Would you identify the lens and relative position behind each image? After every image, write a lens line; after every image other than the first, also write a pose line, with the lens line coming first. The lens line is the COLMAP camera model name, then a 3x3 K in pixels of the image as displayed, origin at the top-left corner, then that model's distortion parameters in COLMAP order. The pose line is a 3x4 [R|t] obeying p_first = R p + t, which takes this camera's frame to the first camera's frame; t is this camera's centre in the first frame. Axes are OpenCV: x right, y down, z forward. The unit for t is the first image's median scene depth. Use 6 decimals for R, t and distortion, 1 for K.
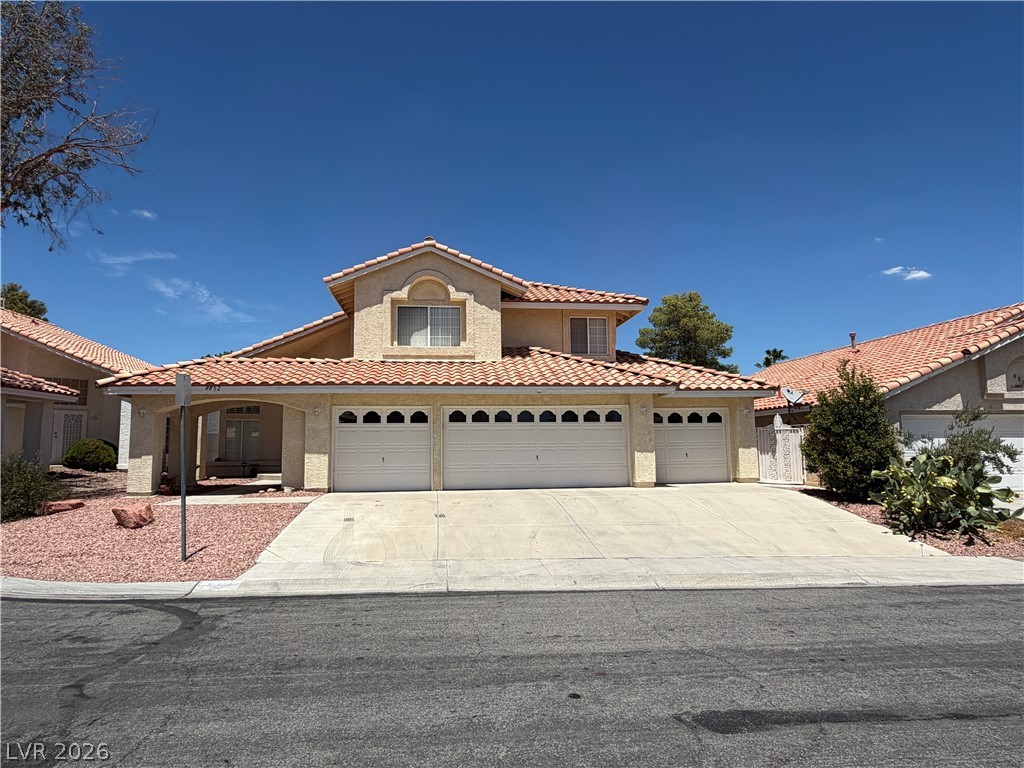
lens RADIAL K [[618.2, 0, 512.7], [0, 618.2, 387.7], [0, 0, 1]] dist [-0.019634, 0.012518]
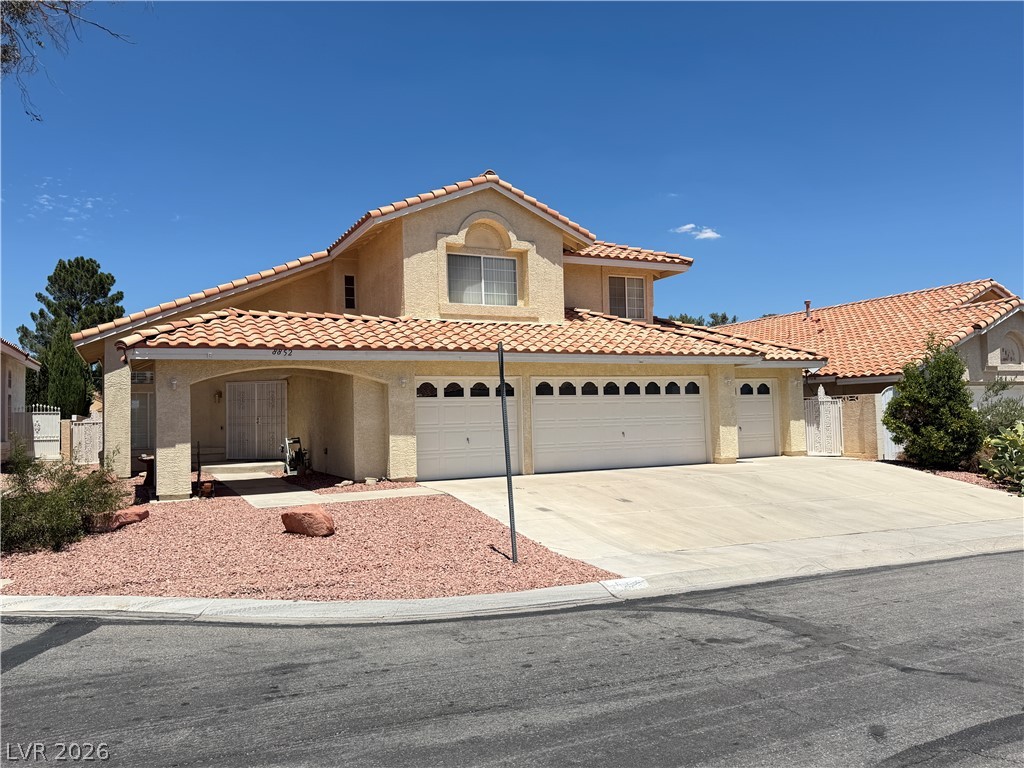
lens RADIAL K [[756.6, 0, 507.1], [0, 756.6, 394.8], [0, 0, 1]] dist [0.051726, -0.044116]
pose [[0.943673, -0.004503, 0.330849, -0.456910], [-0.014674, 0.998354, 0.055443, -0.002348], [-0.330554, -0.057175, 0.942054, 0.022598]]
